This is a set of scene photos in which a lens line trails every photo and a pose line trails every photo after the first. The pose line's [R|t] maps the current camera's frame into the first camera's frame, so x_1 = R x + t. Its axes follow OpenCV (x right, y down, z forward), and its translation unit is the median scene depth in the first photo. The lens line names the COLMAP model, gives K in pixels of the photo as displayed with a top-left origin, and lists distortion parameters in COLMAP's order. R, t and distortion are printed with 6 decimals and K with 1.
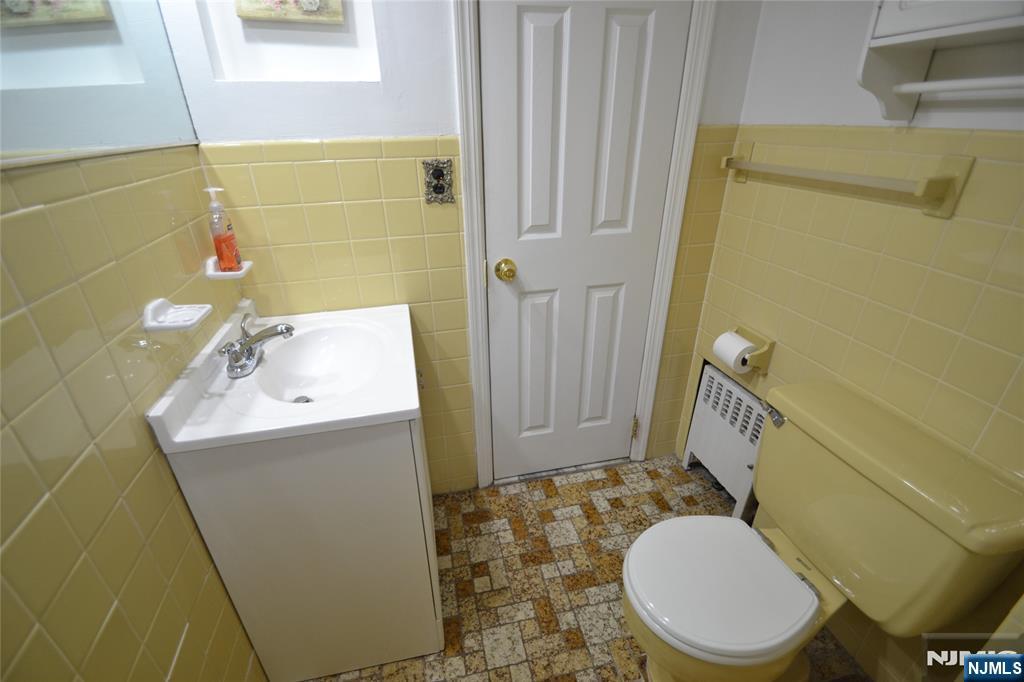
lens RADIAL K [[459.1, 0, 511.6], [0, 459.1, 354.3], [0, 0, 1]] dist [0.017078, -0.017580]
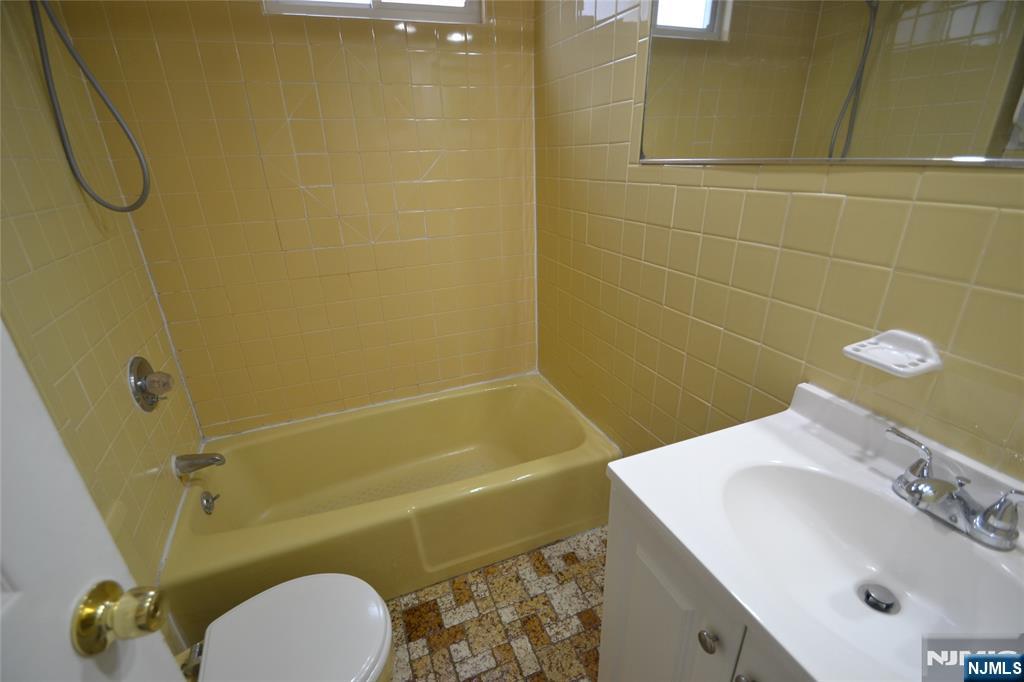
lens RADIAL K [[459.1, 0, 511.6], [0, 459.1, 354.3], [0, 0, 1]] dist [0.017078, -0.017580]
pose [[-0.986409, 0.106507, -0.125111, 0.067405], [-0.029526, 0.634152, 0.772644, -0.699263], [0.161631, 0.765838, -0.622389, 1.376826]]
